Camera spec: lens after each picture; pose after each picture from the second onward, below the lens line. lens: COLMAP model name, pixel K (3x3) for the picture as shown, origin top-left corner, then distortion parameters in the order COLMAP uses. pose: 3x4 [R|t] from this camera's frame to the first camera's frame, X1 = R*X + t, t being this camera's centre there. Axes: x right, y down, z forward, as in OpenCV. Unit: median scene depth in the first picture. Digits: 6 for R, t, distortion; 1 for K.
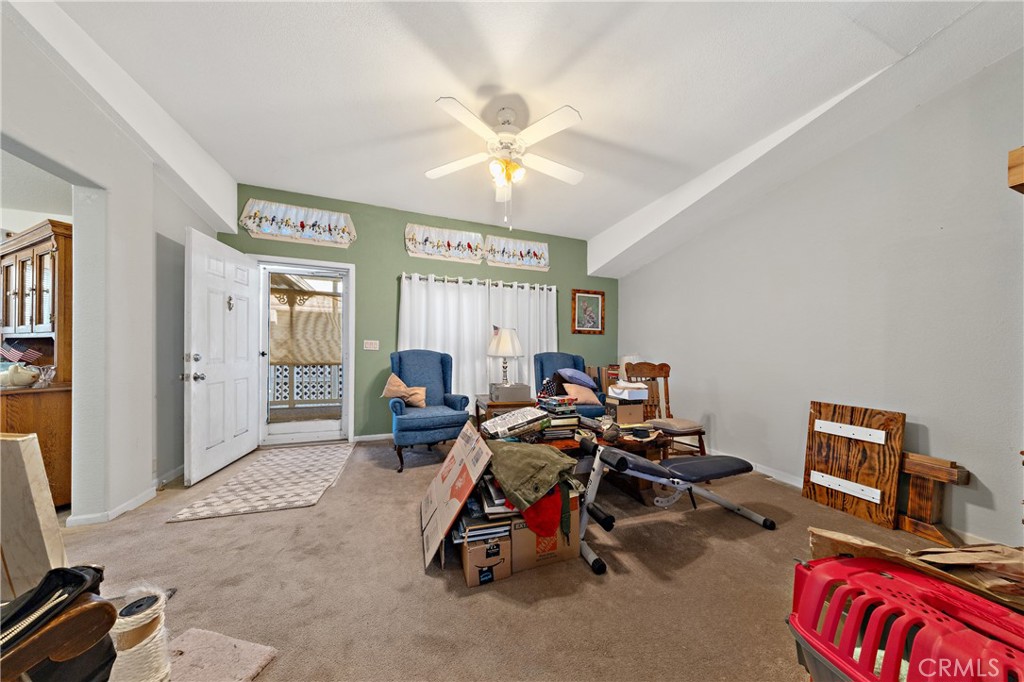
lens RADIAL K [[299.0, 0, 524.7], [0, 299.0, 352.1], [0, 0, 1]] dist [0.004972, -0.000380]
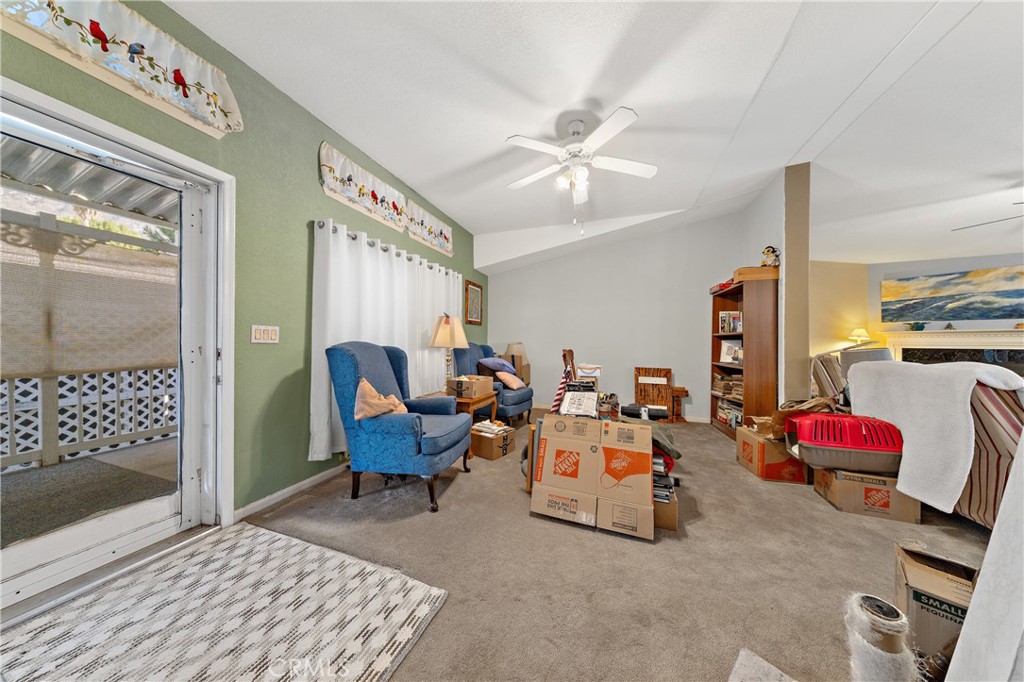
lens RADIAL K [[299.0, 0, 508.9], [0, 299.0, 341.2], [0, 0, 1]] dist [0.004972, -0.000380]
pose [[0.639293, -0.012069, 0.768868, -0.659661], [0.008000, 0.999927, 0.009044, -0.011901], [-0.768922, 0.000369, 0.639343, 0.305577]]
